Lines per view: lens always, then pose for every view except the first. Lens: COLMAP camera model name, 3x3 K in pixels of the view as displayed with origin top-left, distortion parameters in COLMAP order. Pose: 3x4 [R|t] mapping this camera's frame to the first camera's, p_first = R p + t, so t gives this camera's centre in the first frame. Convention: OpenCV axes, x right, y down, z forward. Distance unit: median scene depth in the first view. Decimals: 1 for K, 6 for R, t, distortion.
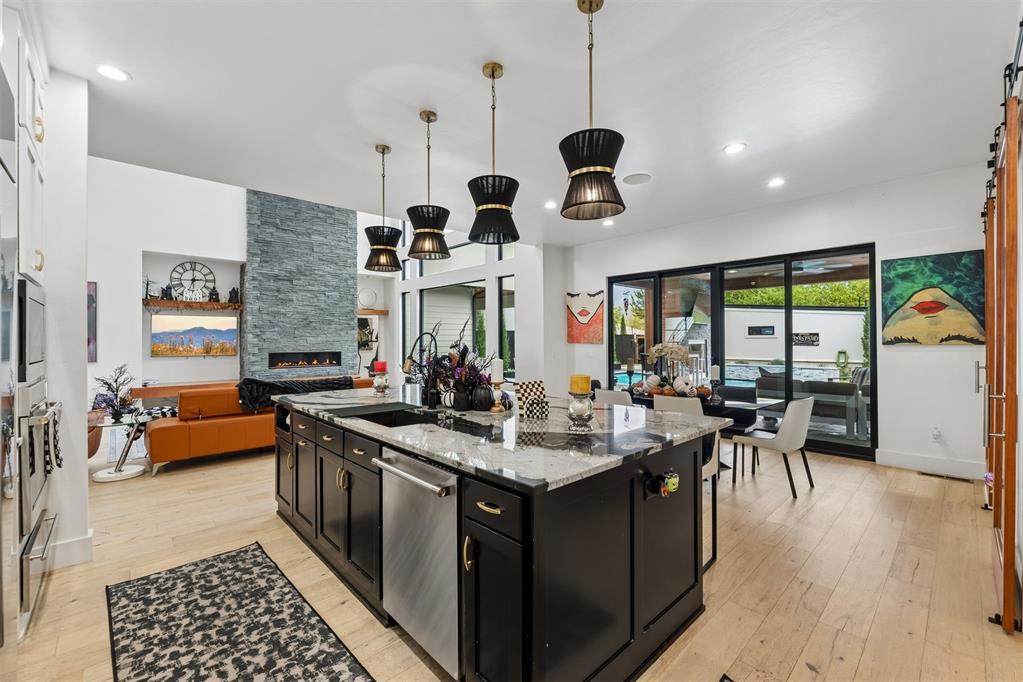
lens RADIAL K [[428.1, 0, 513.0], [0, 428.1, 337.4], [0, 0, 1]] dist [-0.004569, -0.000384]
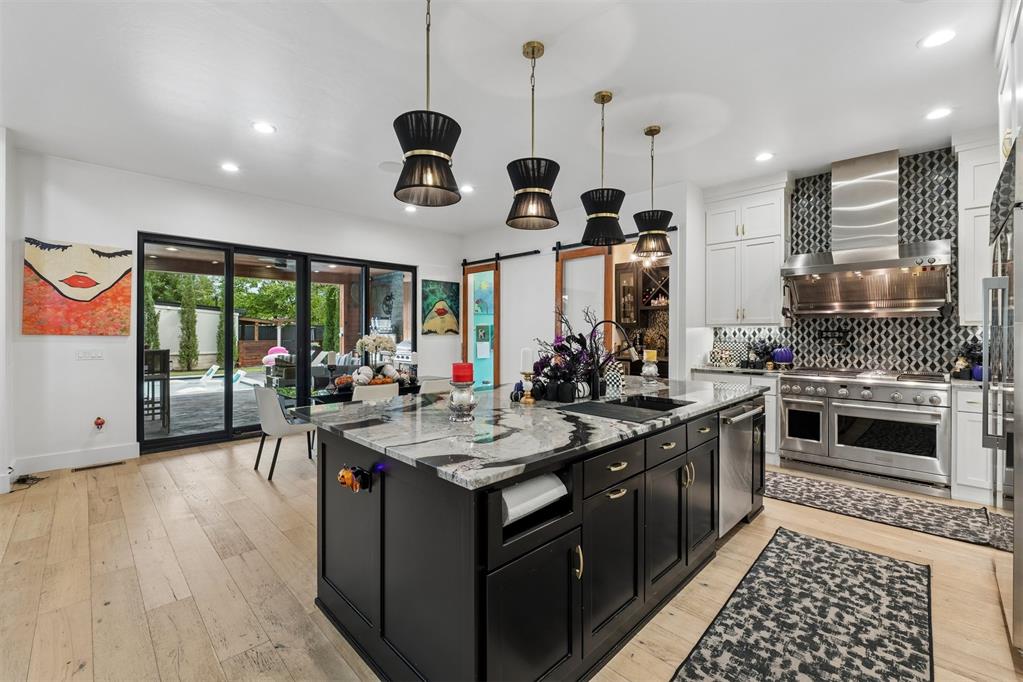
lens RADIAL K [[430.4, 0, 511.7], [0, 430.4, 329.5], [0, 0, 1]] dist [-0.002535, -0.000575]
pose [[-0.029378, 0.009109, 0.999527, -0.716939], [-0.008556, 0.999920, -0.009364, 0.011153], [-0.999532, -0.008827, -0.029298, 0.756930]]
